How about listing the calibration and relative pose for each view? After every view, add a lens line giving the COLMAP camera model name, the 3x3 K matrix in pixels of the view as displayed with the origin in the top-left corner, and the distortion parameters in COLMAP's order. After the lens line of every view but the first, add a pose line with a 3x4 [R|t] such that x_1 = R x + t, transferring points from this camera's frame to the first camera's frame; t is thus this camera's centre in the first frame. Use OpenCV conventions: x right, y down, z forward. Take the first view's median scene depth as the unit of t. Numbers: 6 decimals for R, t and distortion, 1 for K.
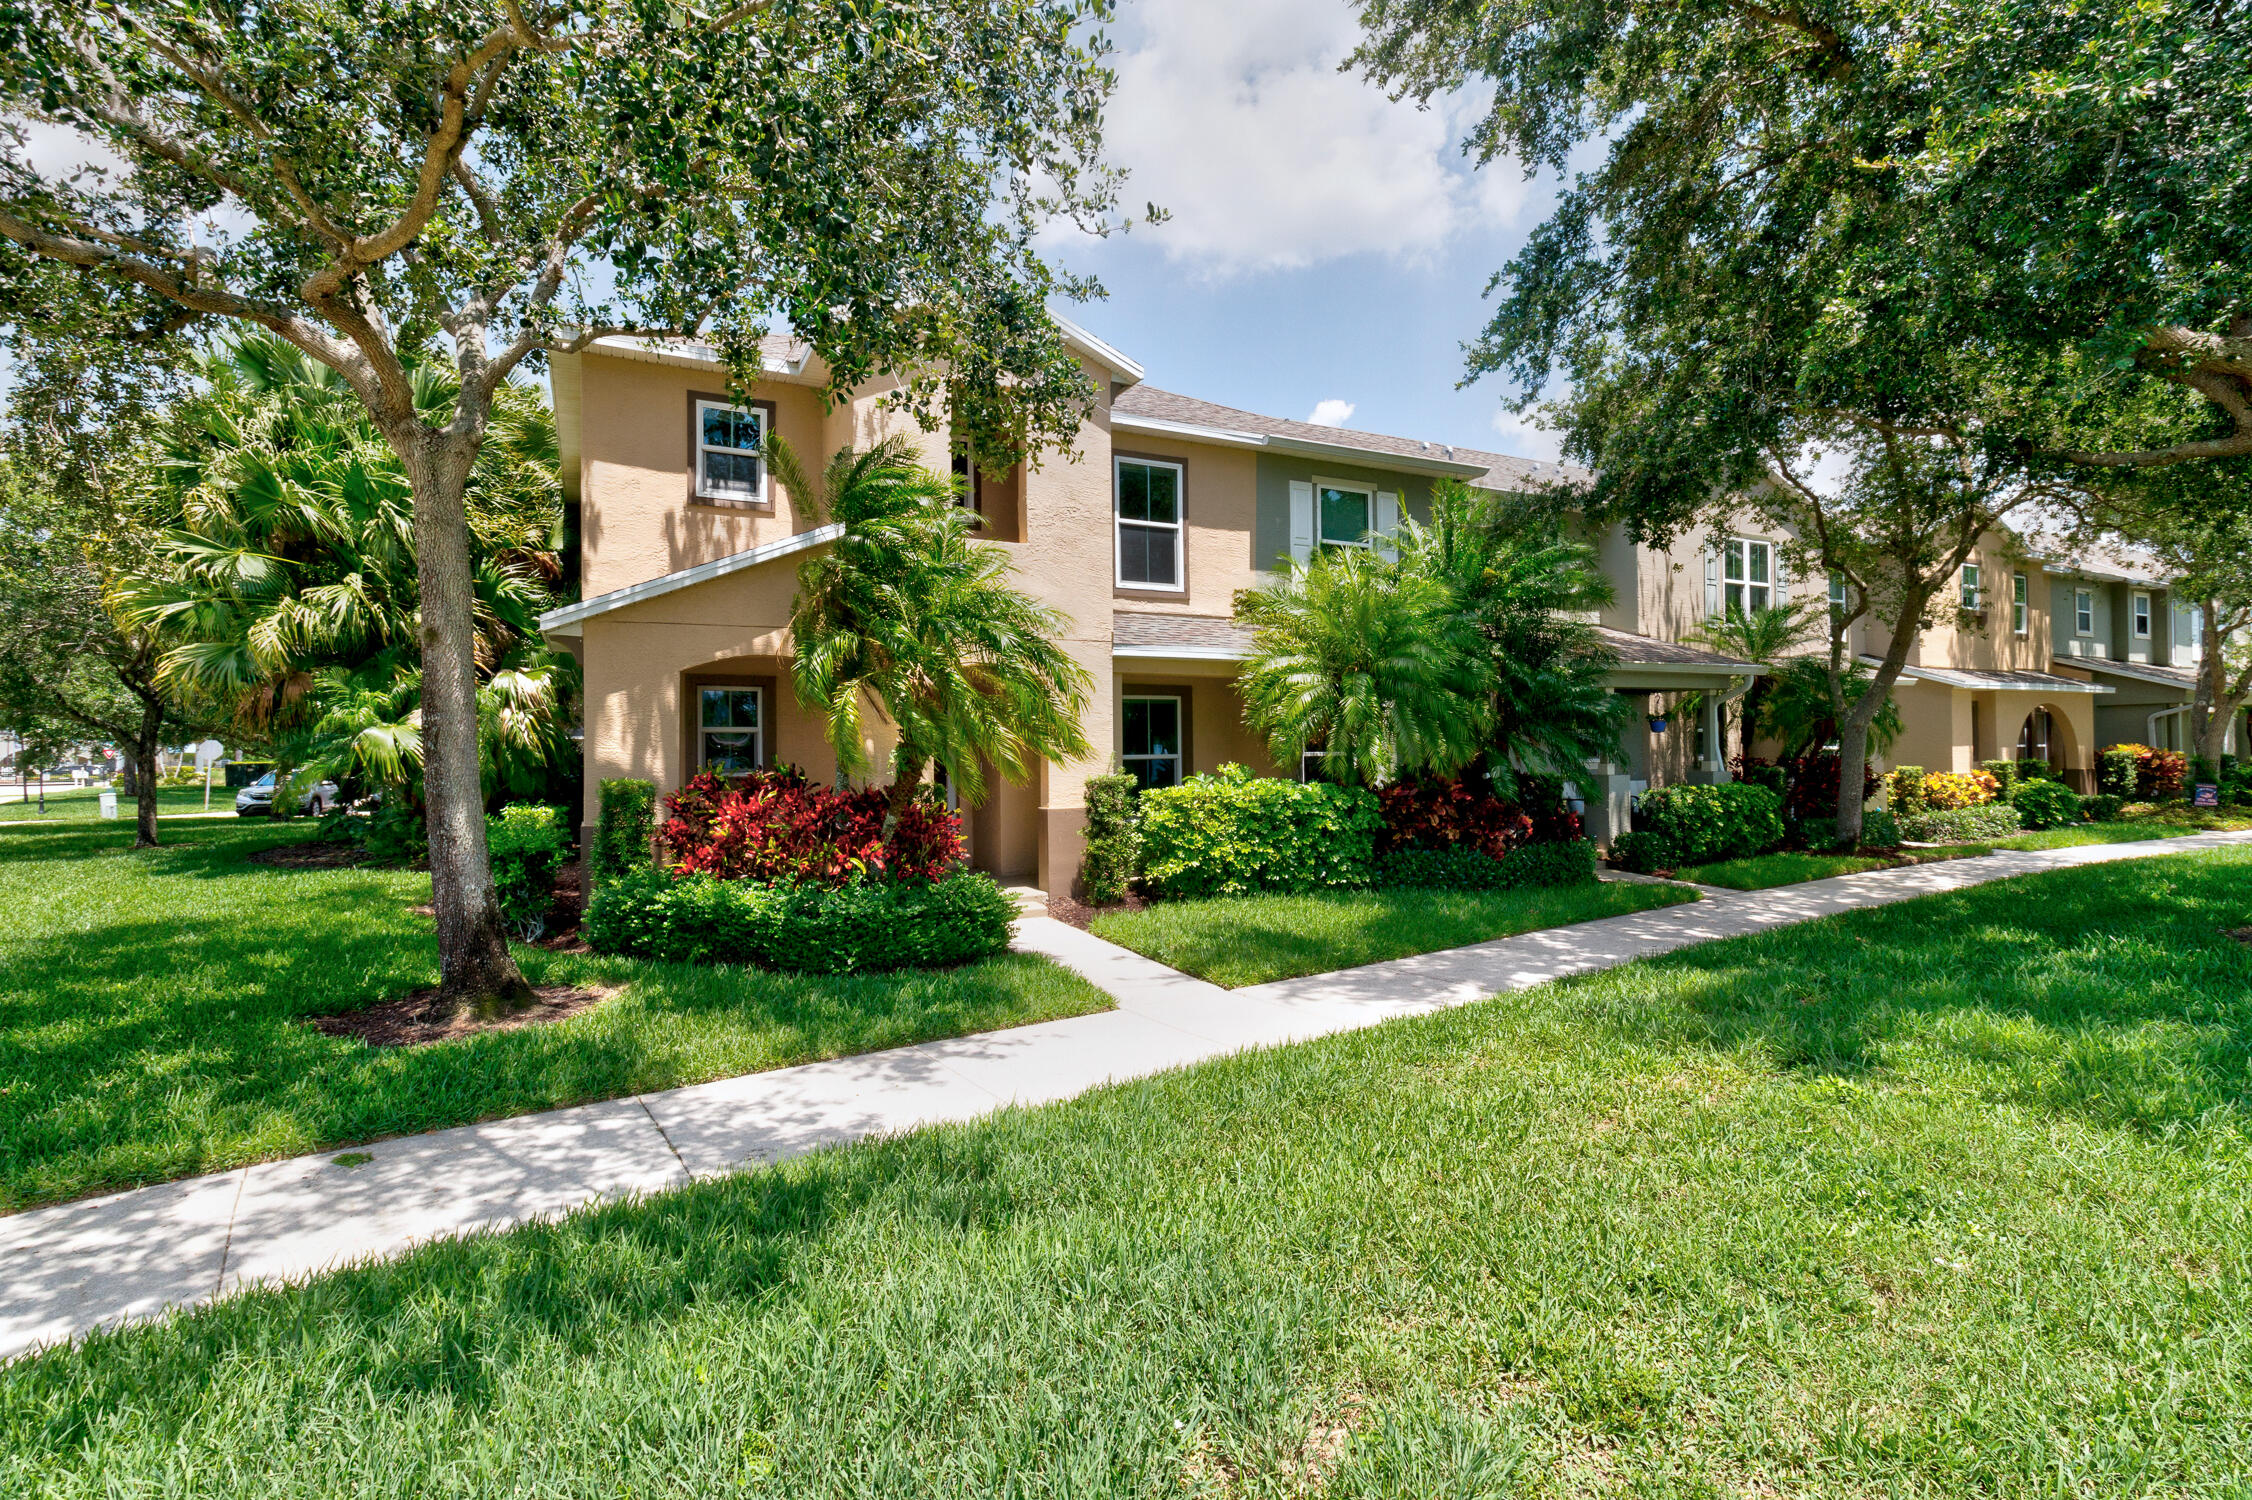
lens RADIAL K [[1086.0, 0, 1126.0], [0, 1086.0, 750.0], [0, 0, 1]] dist [0.002569, 0.000412]
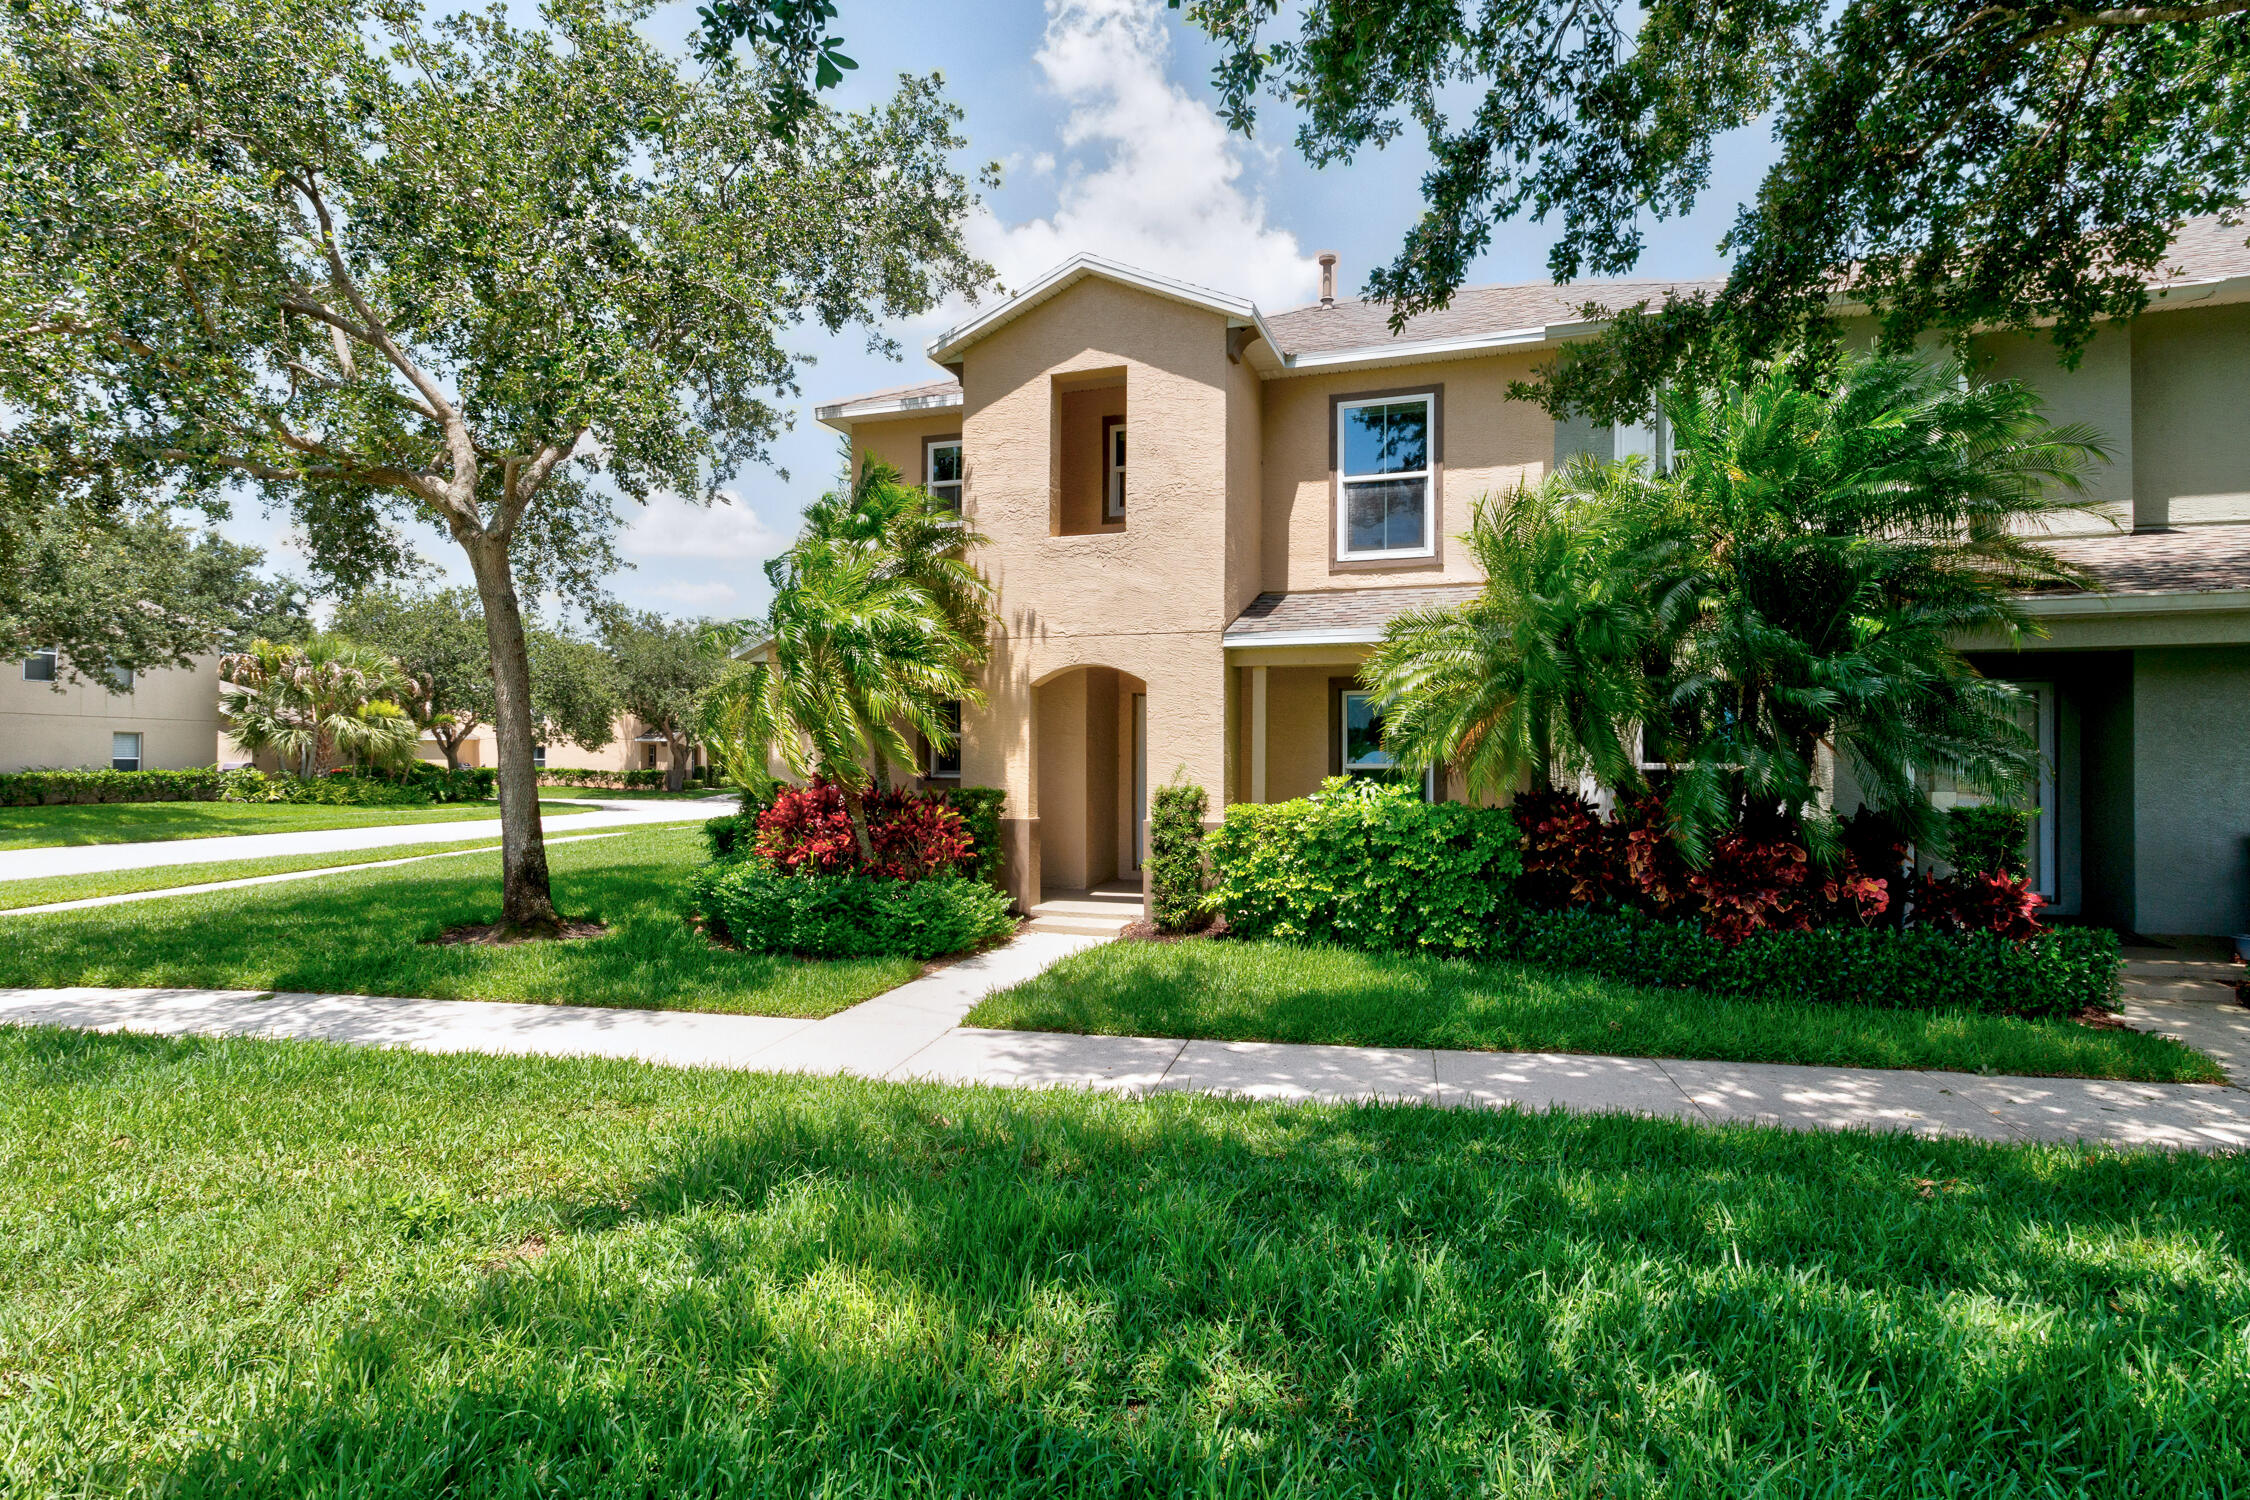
lens RADIAL K [[1171.5, 0, 1125.0], [0, 1171.5, 750.0], [0, 0, 1]] dist [-0.000240, 0.000240]
pose [[0.677852, 0.003773, -0.735189, 0.640739], [-0.008829, 0.999956, -0.003009, -0.001899], [0.735146, 0.008531, 0.677855, 0.328513]]
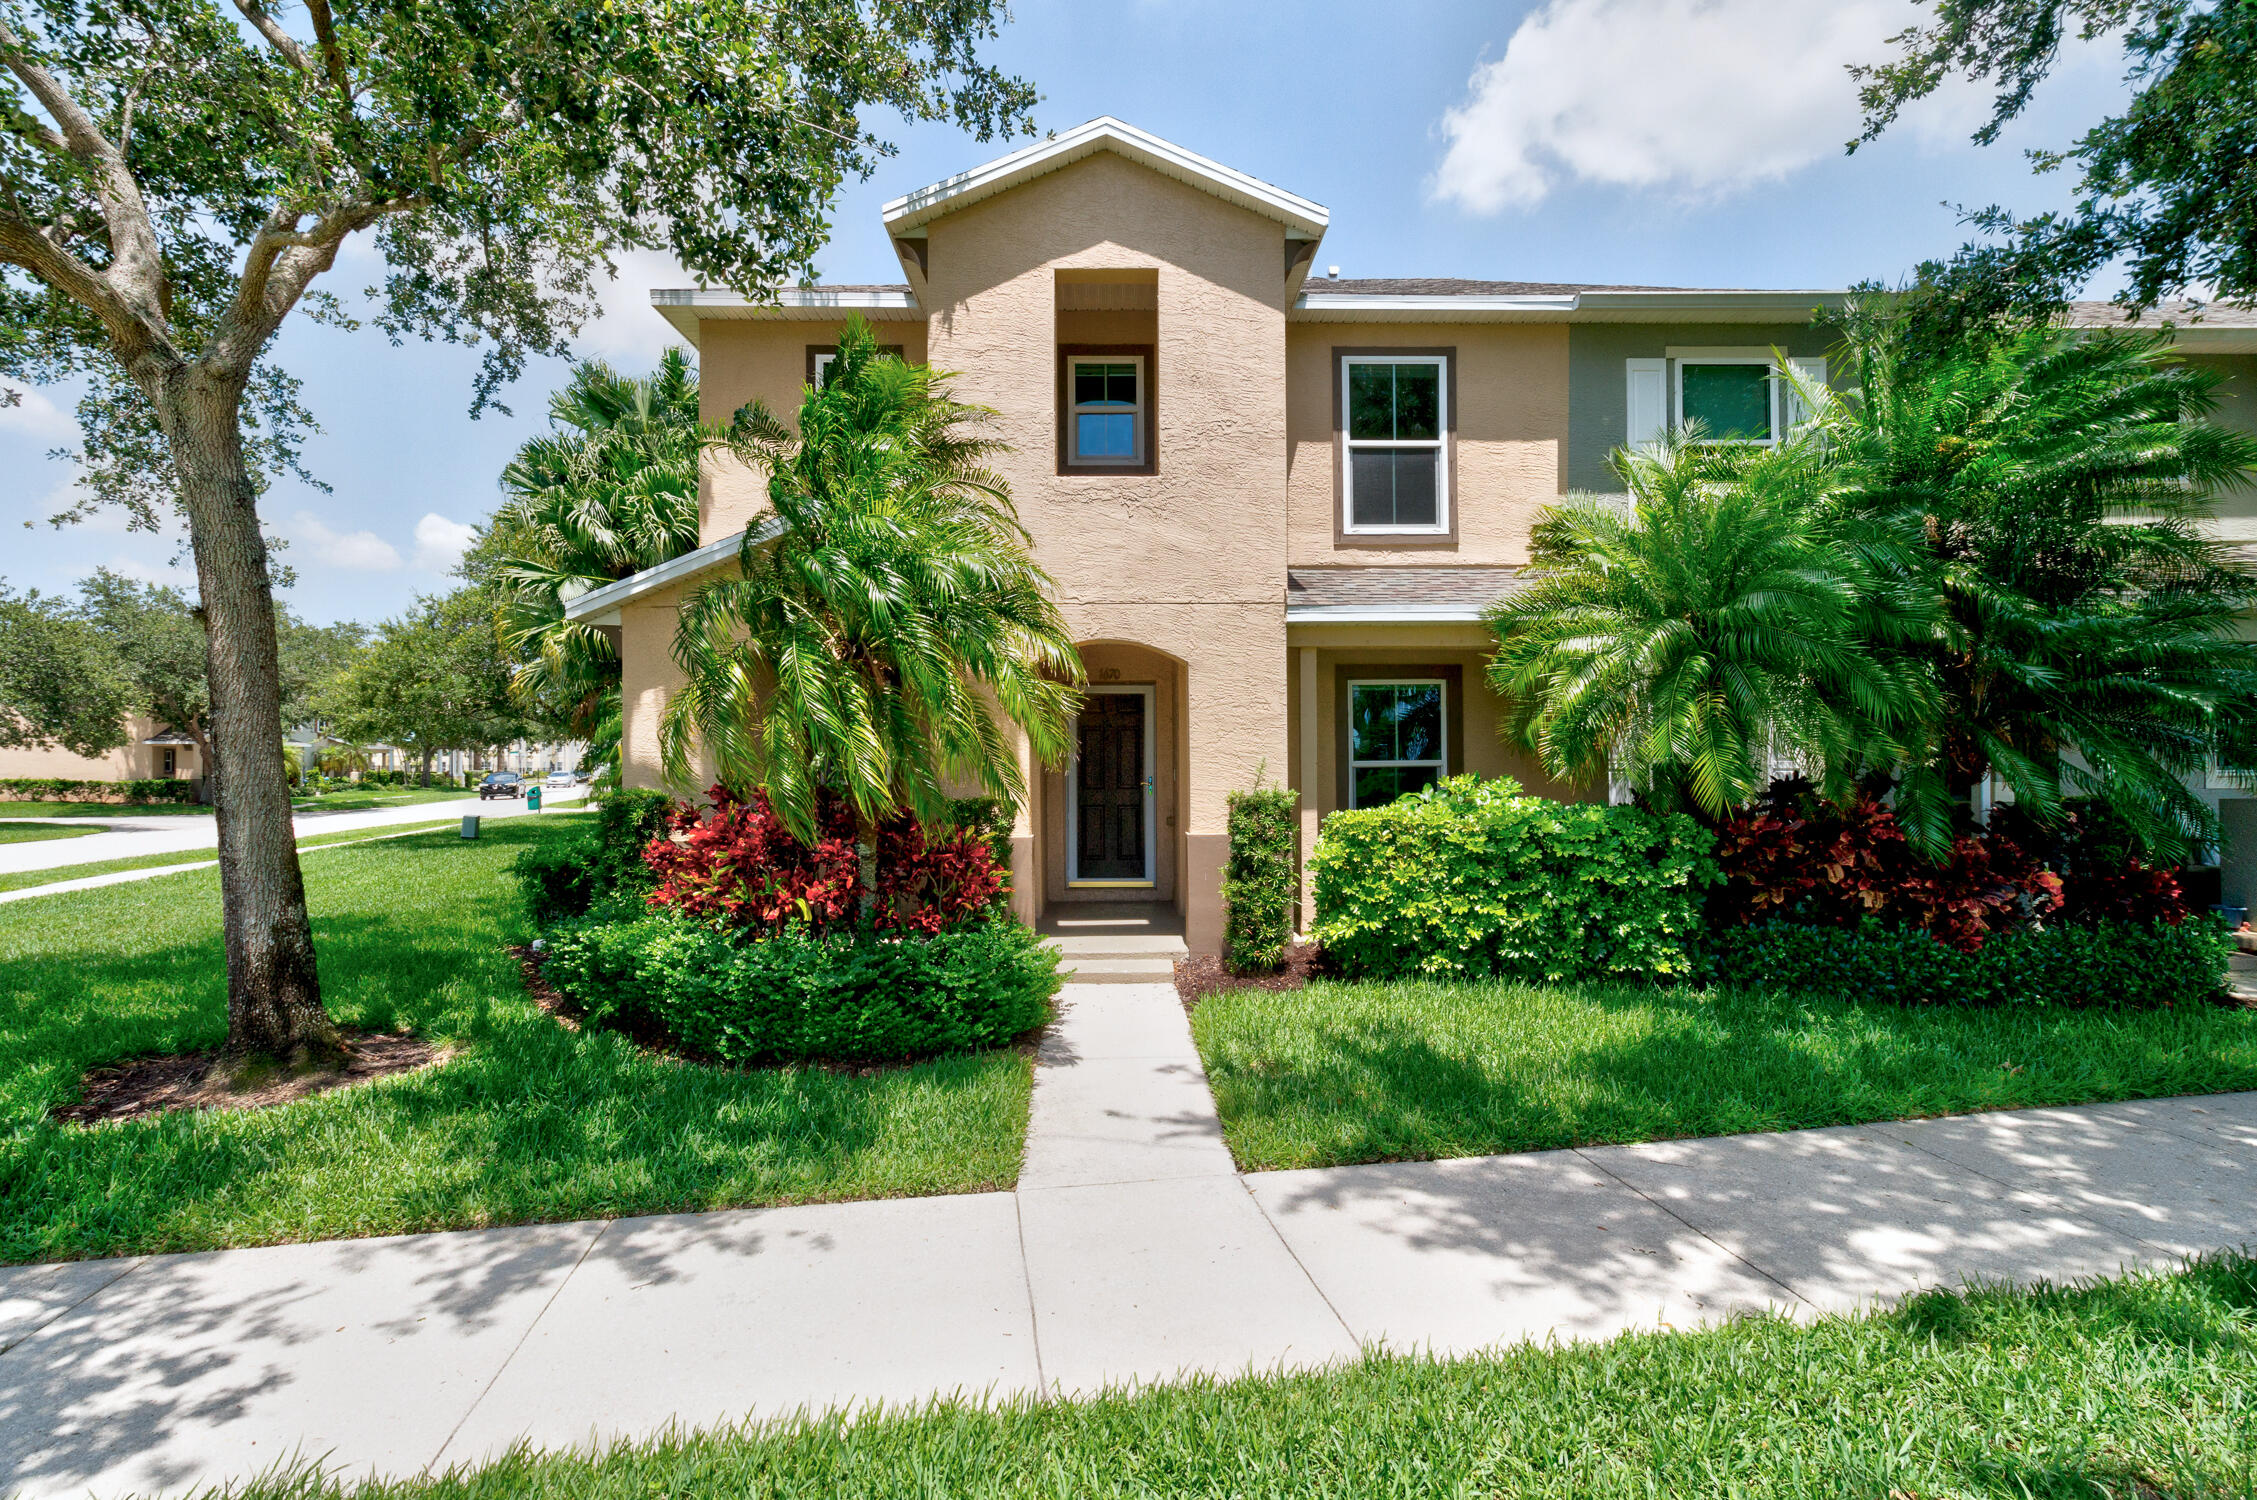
lens RADIAL K [[1067.2, 0, 1128.5], [0, 1067.2, 750.0], [0, 0, 1]] dist [0.001873, -0.000288]
pose [[0.899293, -0.001964, -0.437342, 0.209504], [0.000204, 0.999992, -0.004072, -0.000011], [0.437346, 0.003572, 0.899286, 0.338606]]
